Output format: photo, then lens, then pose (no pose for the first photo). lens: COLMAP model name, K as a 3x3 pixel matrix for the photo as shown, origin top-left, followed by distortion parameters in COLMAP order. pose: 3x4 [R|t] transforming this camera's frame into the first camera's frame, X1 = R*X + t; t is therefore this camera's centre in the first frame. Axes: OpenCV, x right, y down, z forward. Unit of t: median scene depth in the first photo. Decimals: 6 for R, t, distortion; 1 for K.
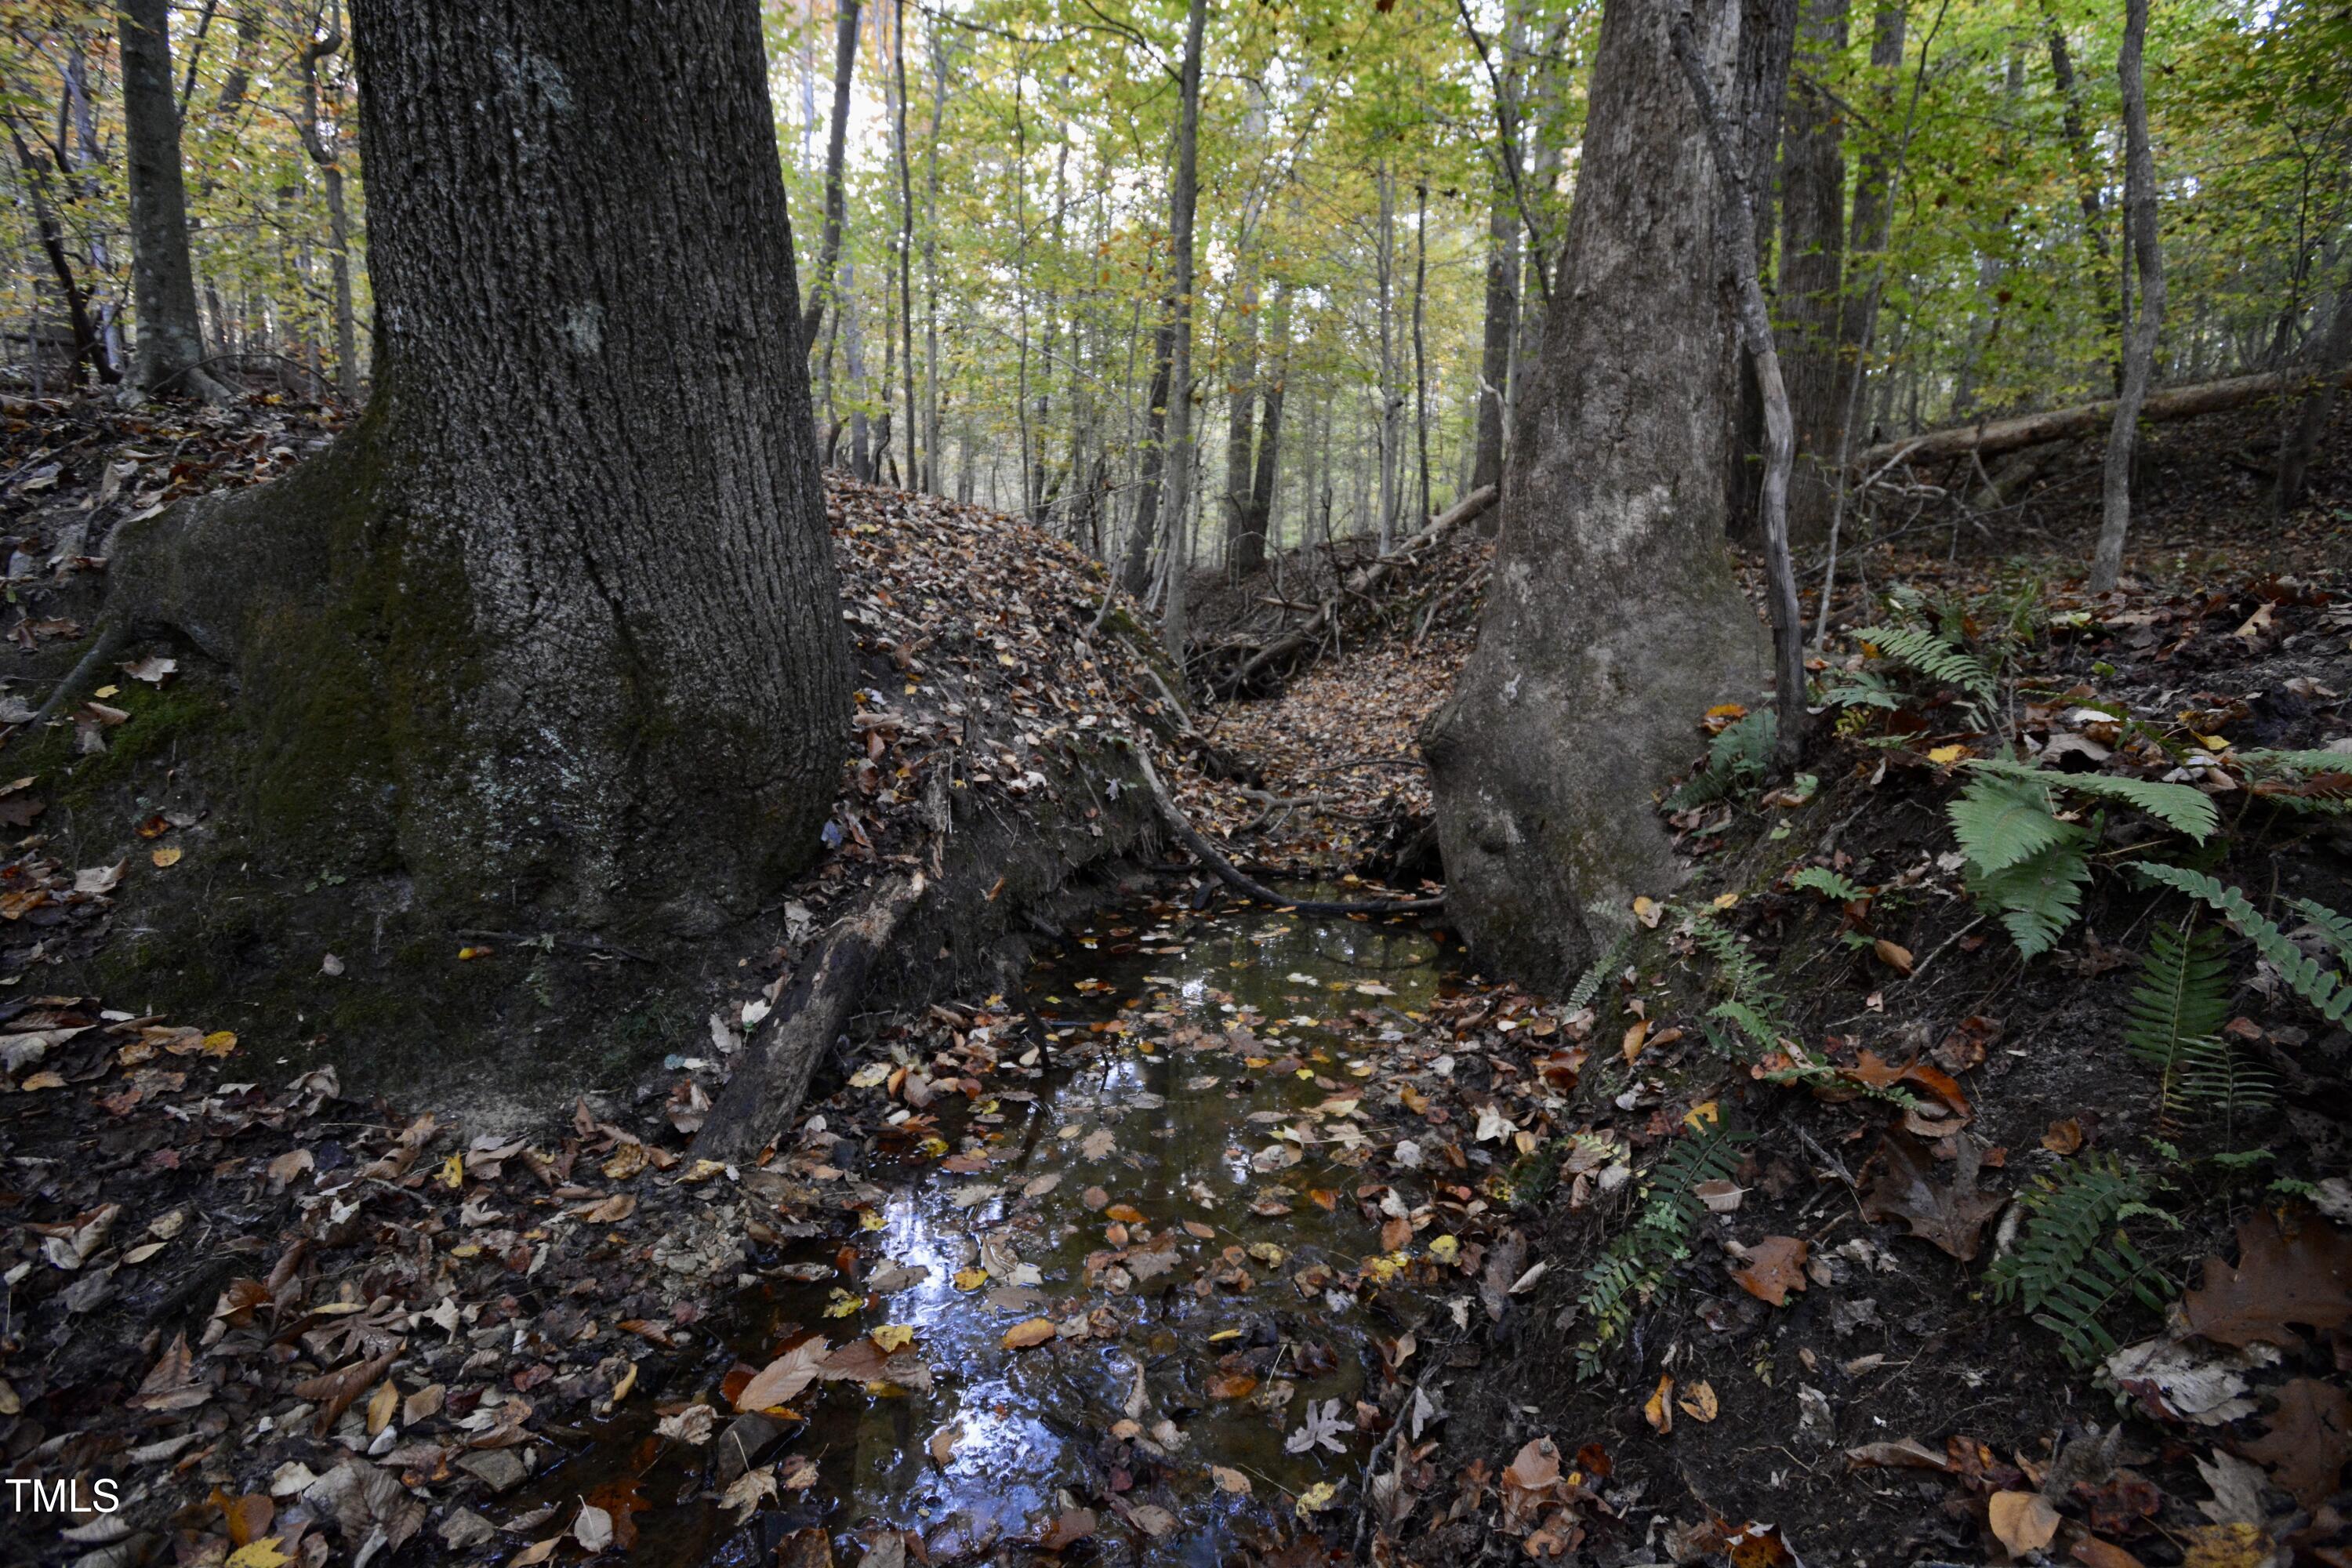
lens RADIAL K [[996.2, 0, 1185.1], [0, 996.2, 779.2], [0, 0, 1]] dist [-0.000512, -0.016696]
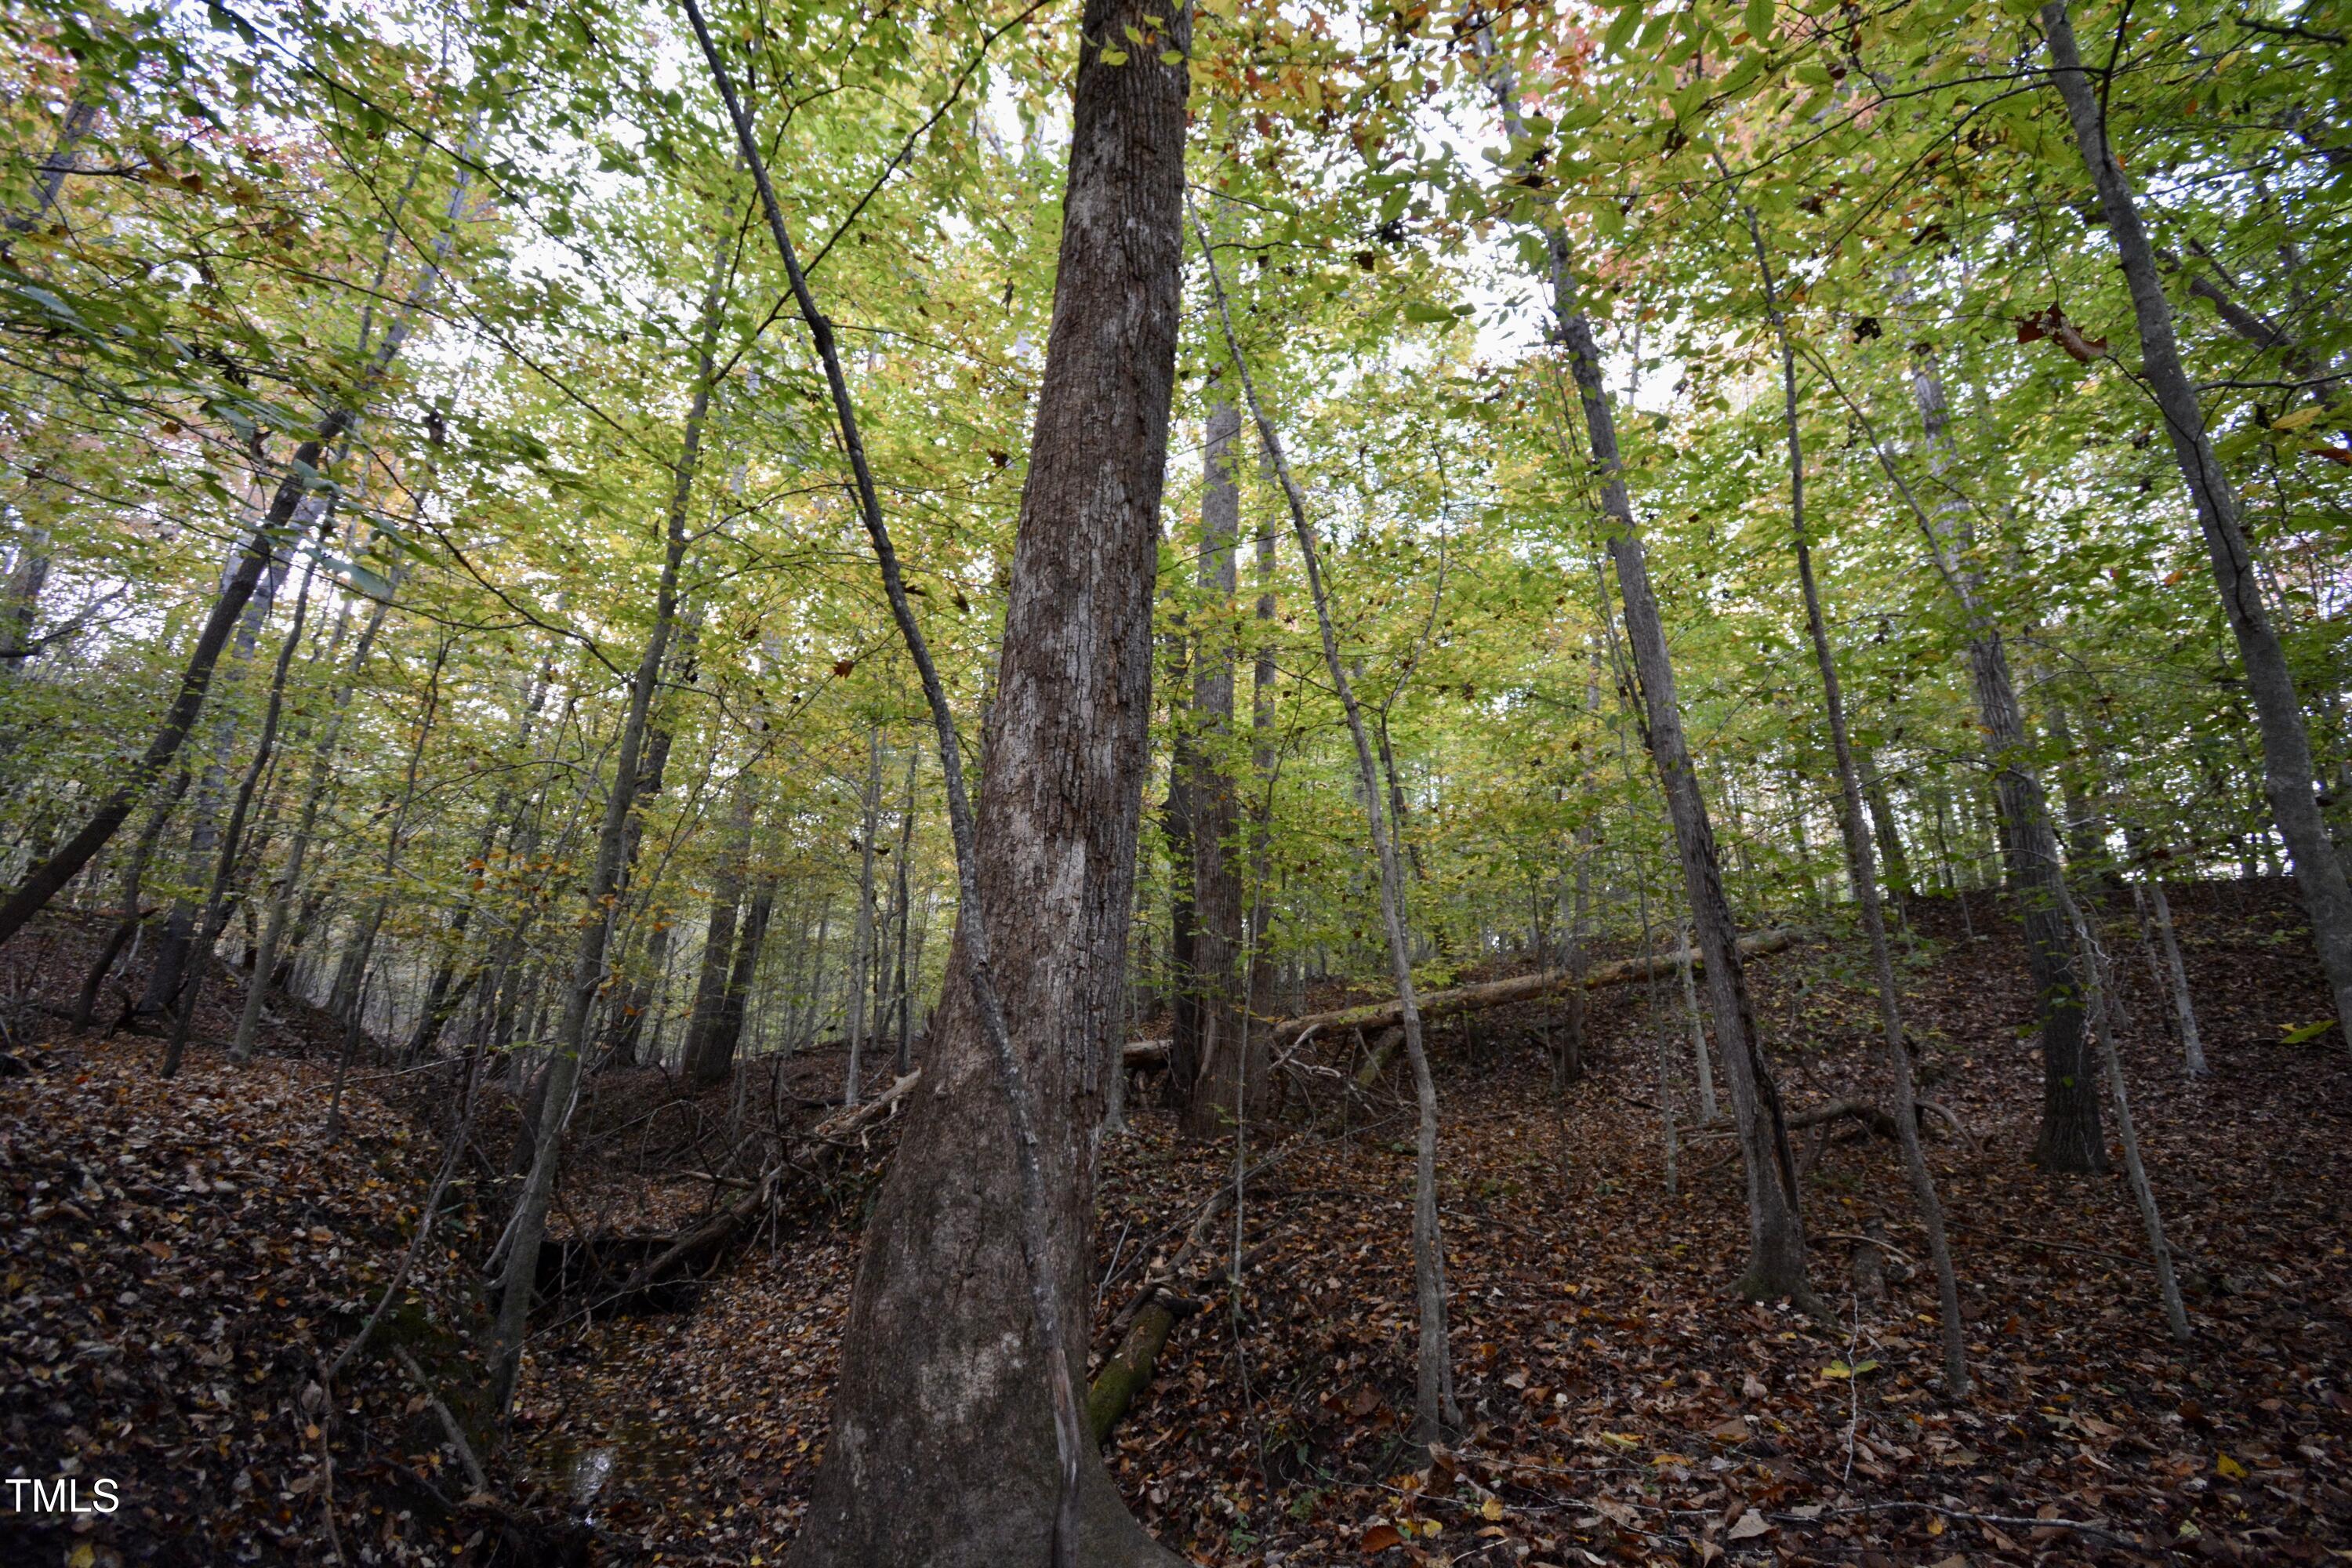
lens RADIAL K [[996.2, 0, 1185.1], [0, 996.2, 779.2], [0, 0, 1]] dist [-0.000512, -0.016696]
pose [[0.892760, 0.138260, 0.428794, 0.158108], [0.061960, 0.905026, -0.420819, -0.349264], [-0.446252, 0.402258, 0.799405, 0.007090]]
